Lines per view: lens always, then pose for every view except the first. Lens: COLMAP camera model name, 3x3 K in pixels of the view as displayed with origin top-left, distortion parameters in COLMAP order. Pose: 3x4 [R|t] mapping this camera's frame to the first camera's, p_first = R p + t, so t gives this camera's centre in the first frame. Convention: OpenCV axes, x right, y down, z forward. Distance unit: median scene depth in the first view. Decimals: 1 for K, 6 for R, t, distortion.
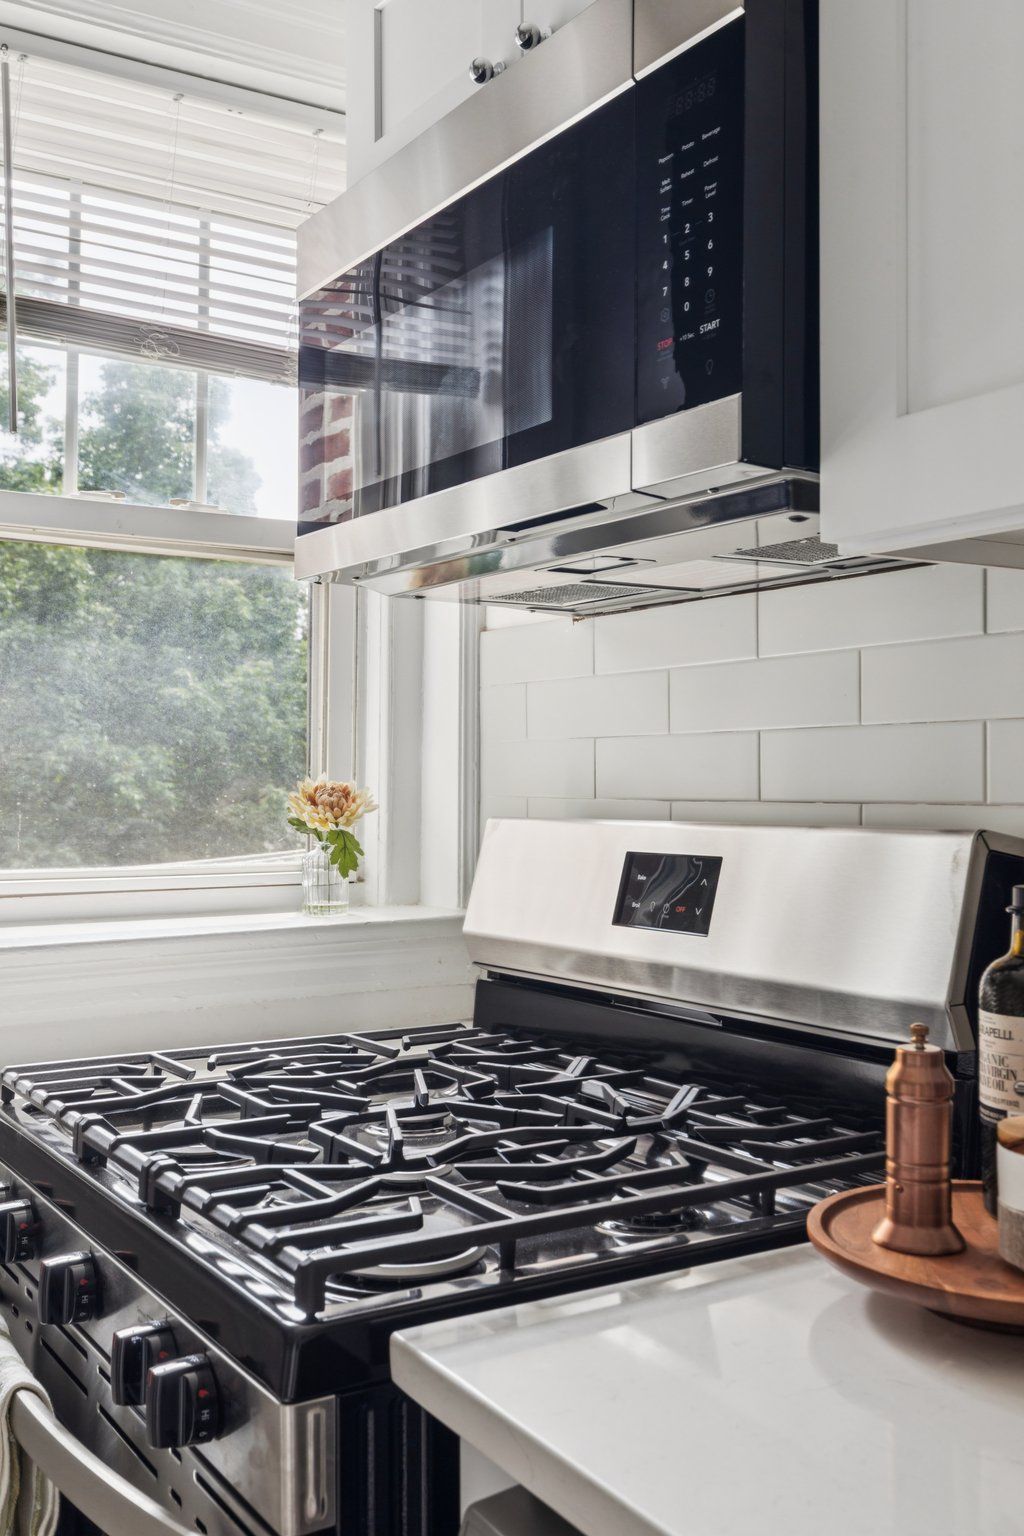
lens RADIAL K [[1469.8, 0, 489.7], [0, 1469.8, 769.2], [0, 0, 1]] dist [0.006499, 0.002647]
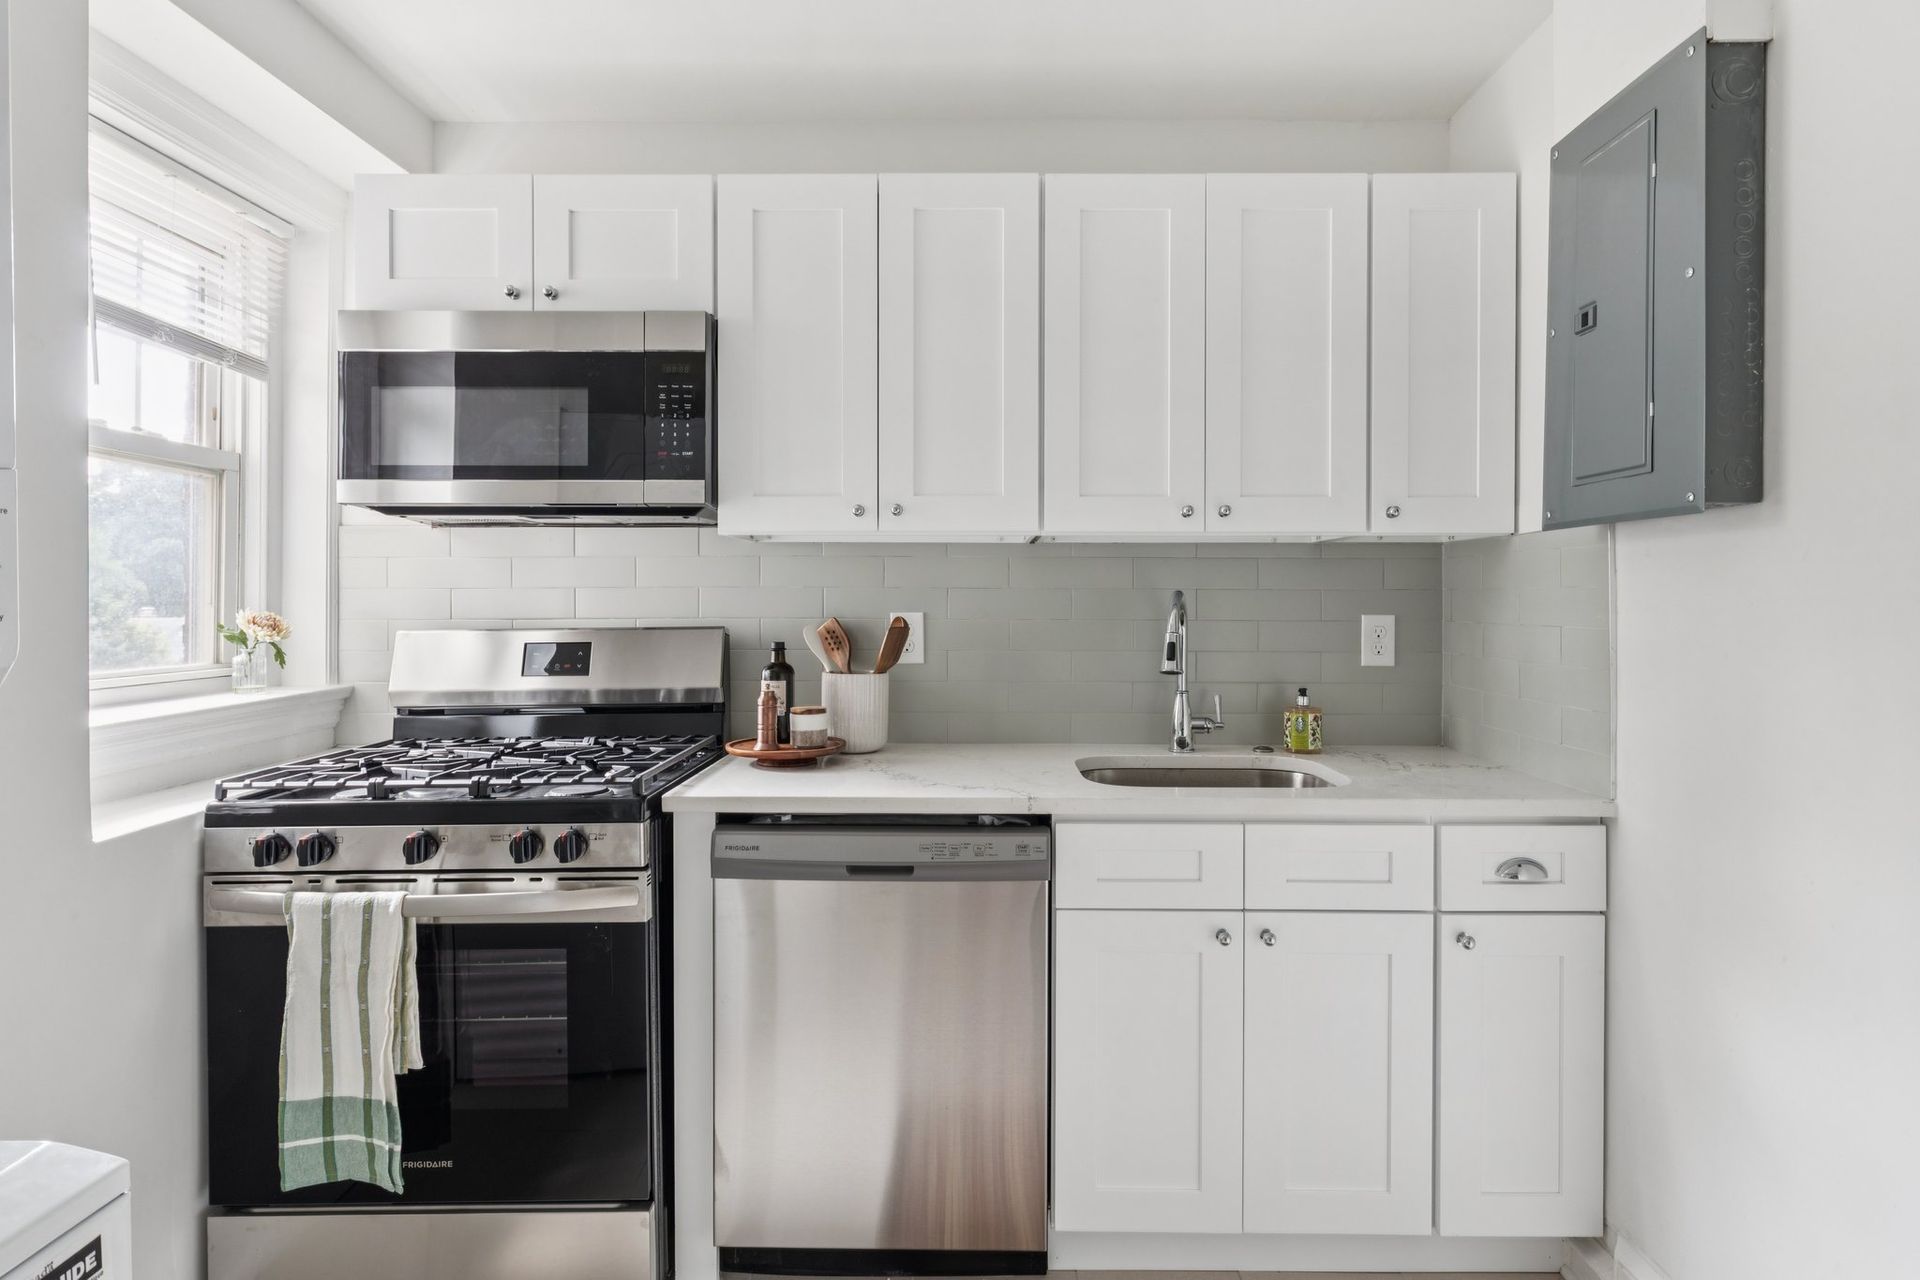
lens RADIAL K [[983.8, 0, 959.3], [0, 983.8, 611.4], [0, 0, 1]] dist [-0.000814, -0.000121]
pose [[0.545472, 0.000388, 0.838129, -1.132562], [-0.004840, 0.999985, 0.002686, 0.002601], [-0.838115, -0.005522, 0.545465, -0.486252]]
